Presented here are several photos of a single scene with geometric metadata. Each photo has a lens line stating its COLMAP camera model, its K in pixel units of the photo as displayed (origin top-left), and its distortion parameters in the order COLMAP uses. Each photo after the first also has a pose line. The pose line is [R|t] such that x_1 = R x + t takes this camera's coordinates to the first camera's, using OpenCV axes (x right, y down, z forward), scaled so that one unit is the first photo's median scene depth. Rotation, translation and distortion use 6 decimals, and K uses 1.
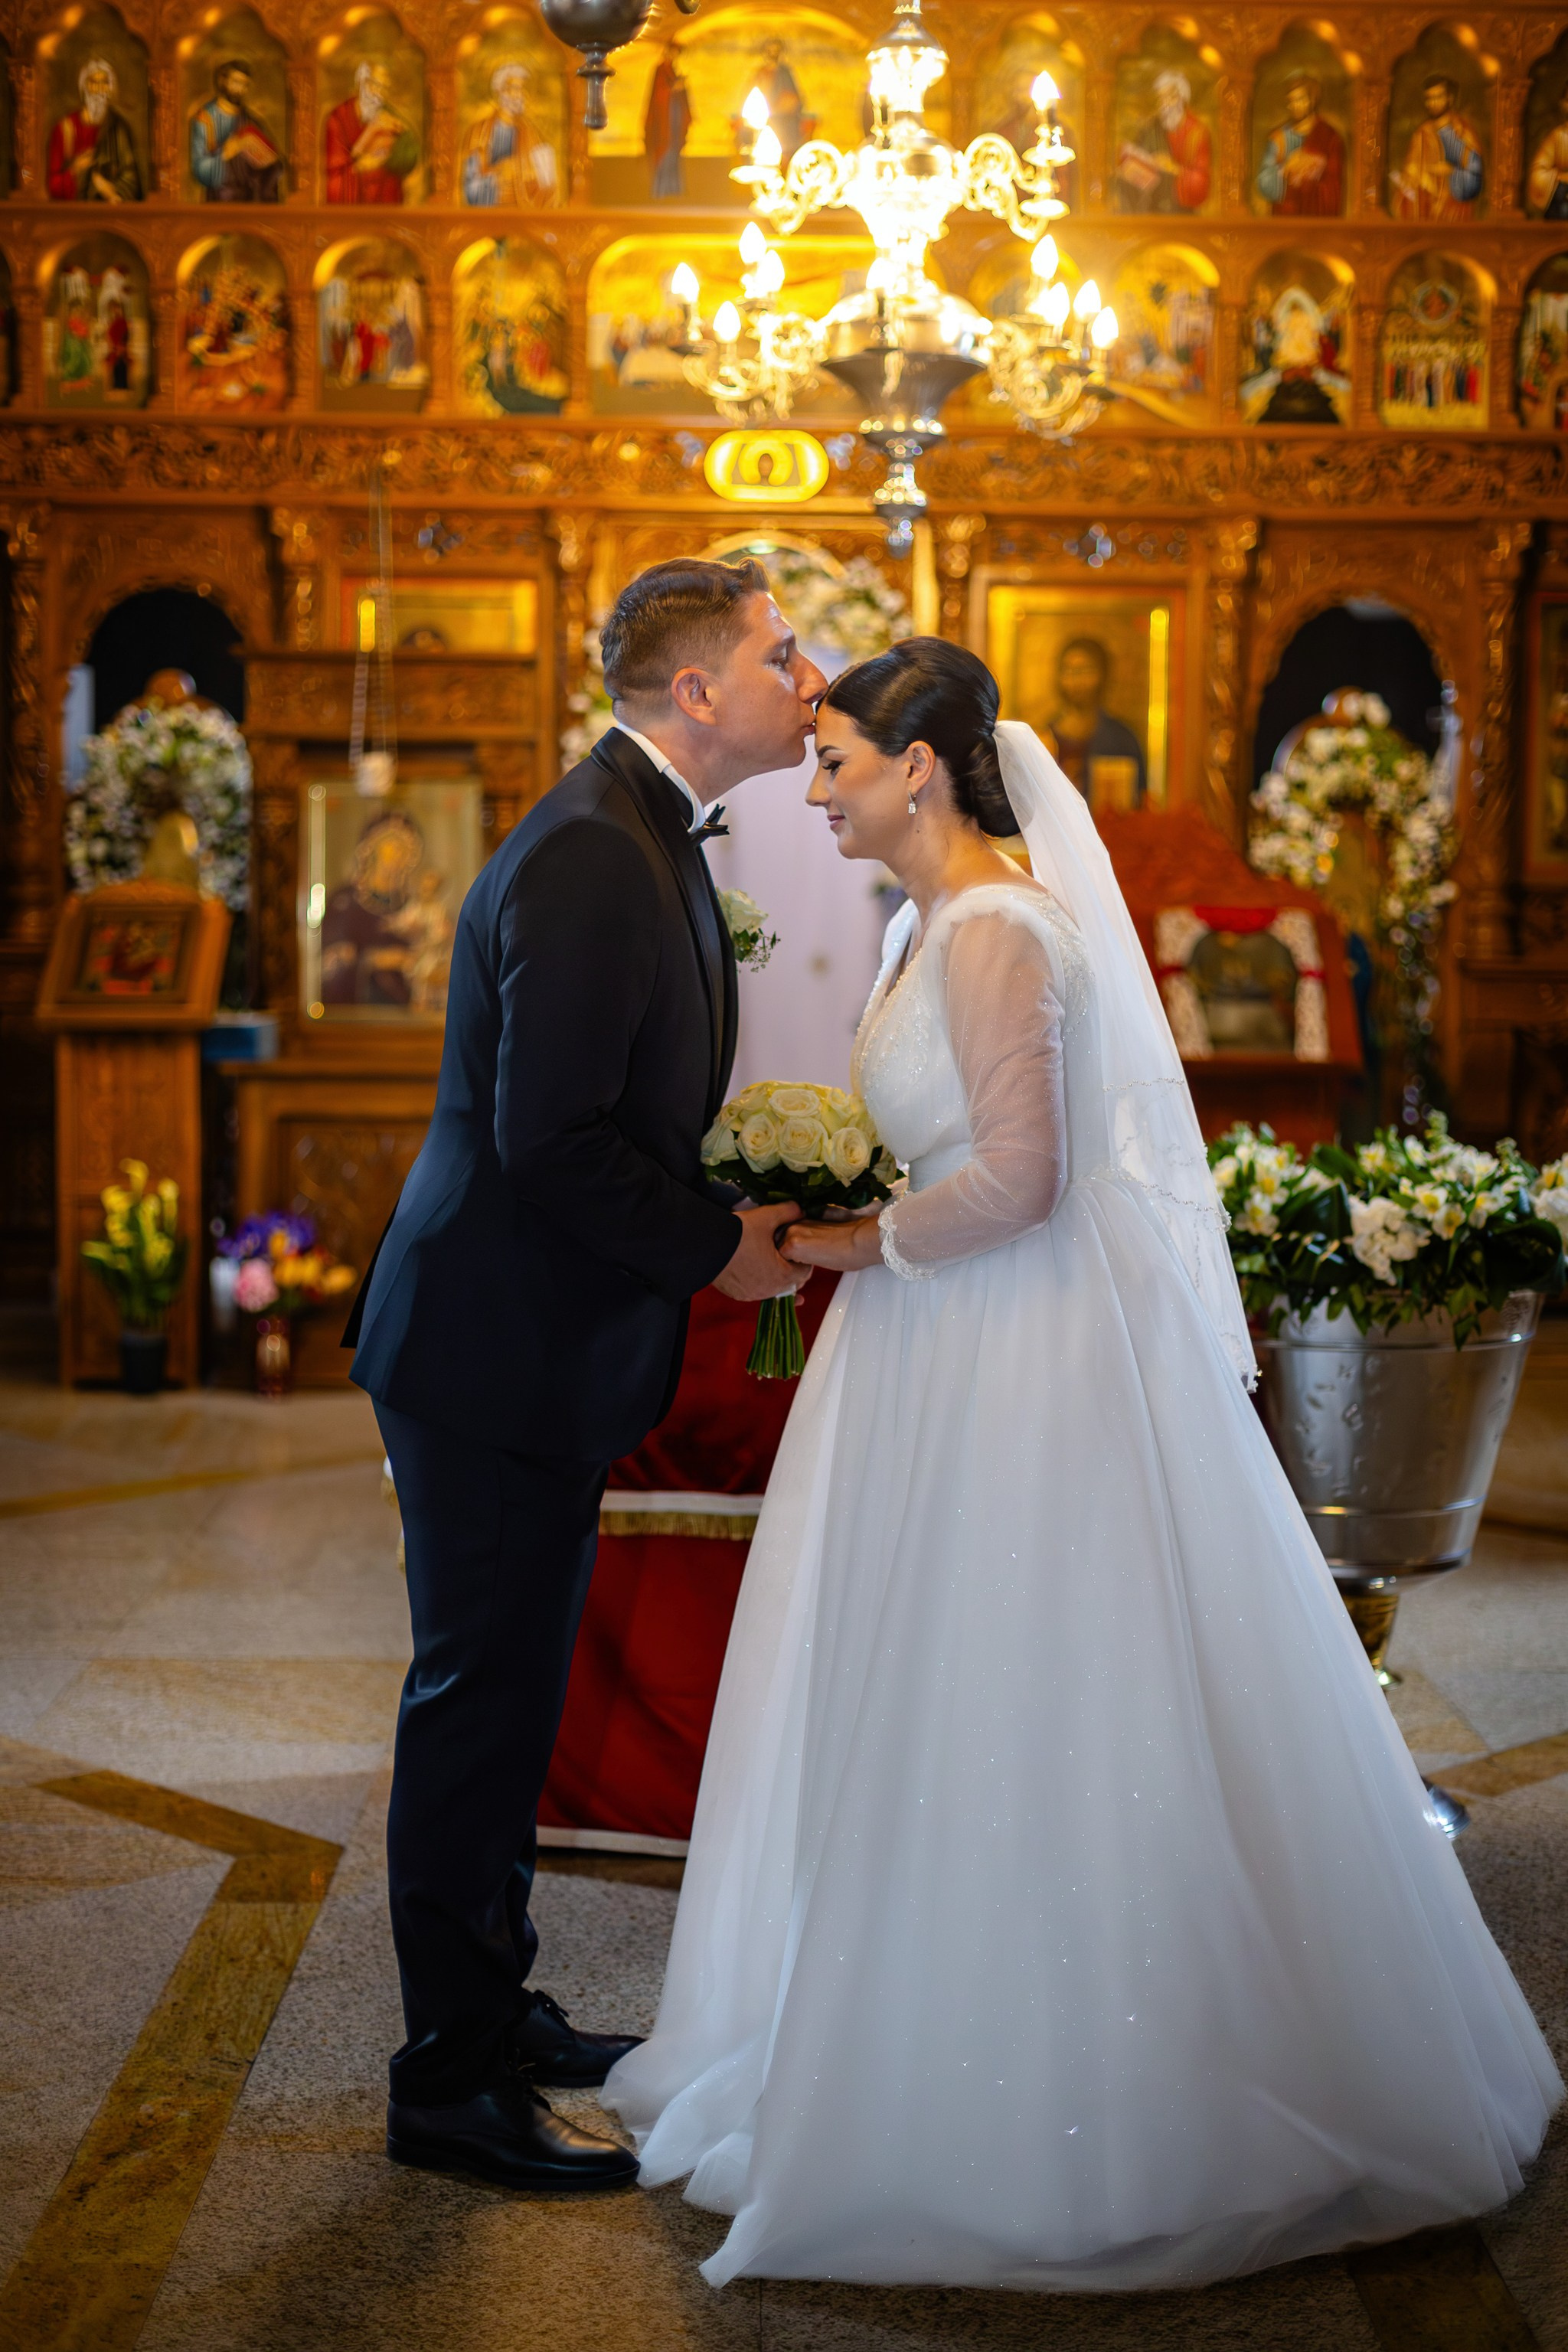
lens RADIAL K [[3479.2, 0, 790.4], [0, 3479.2, 1176.8], [0, 0, 1]] dist [0.011222, -0.094191]
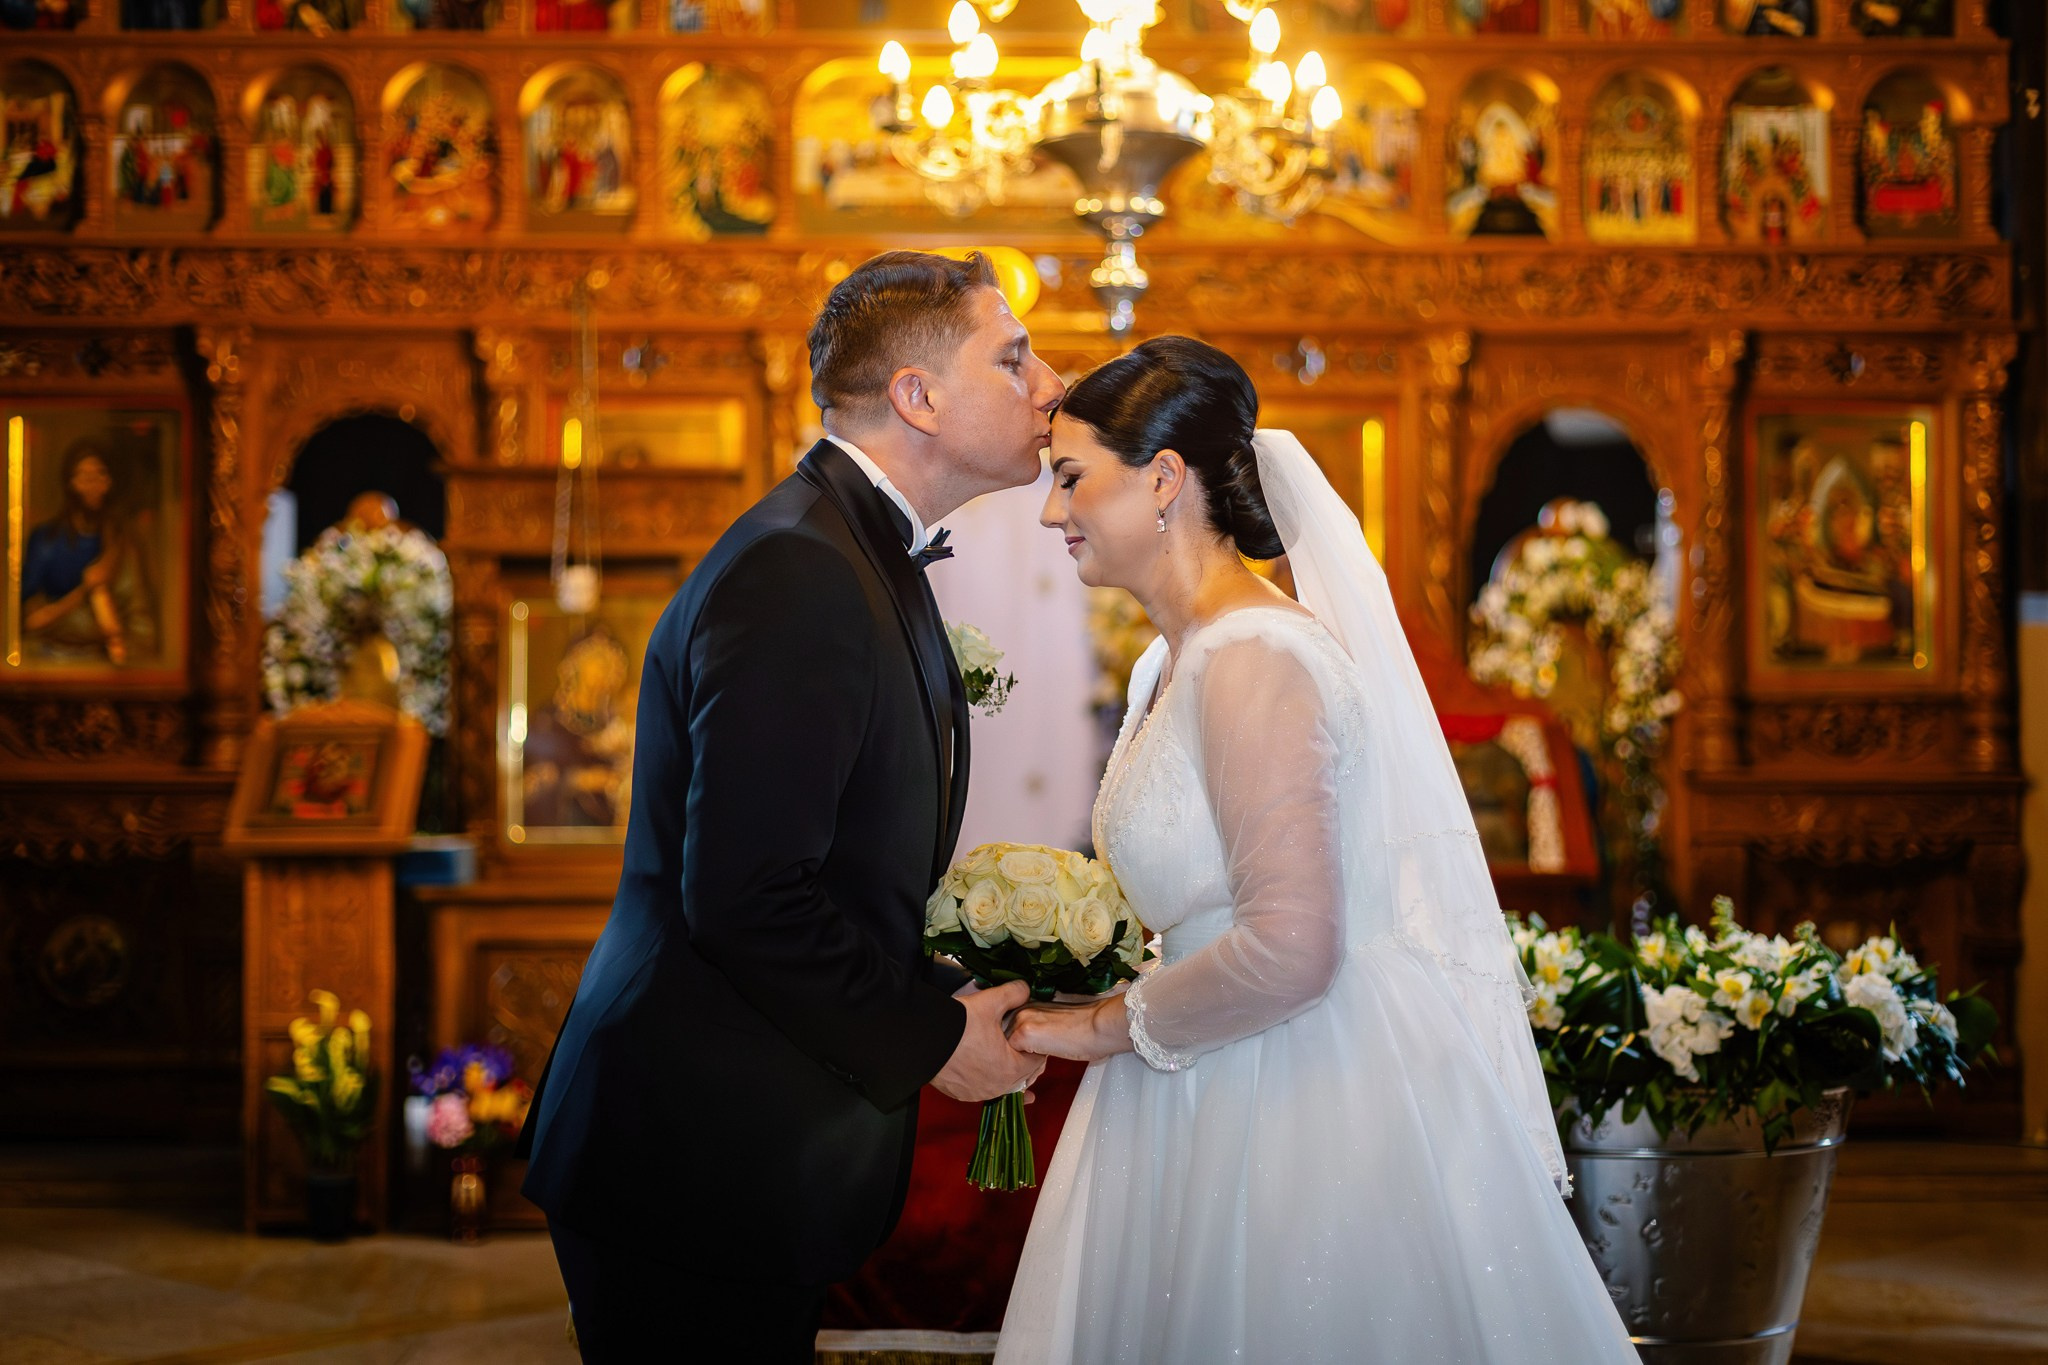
lens RADIAL K [[3029.5, 0, 1012.3], [0, 3029.5, 682.2], [0, 0, 1]] dist [0.011222, -0.094191]
pose [[0.999856, -0.011653, 0.012334, -0.008246], [0.013116, 0.991932, -0.126090, 0.018119], [-0.010766, 0.126234, 0.991942, 0.154756]]
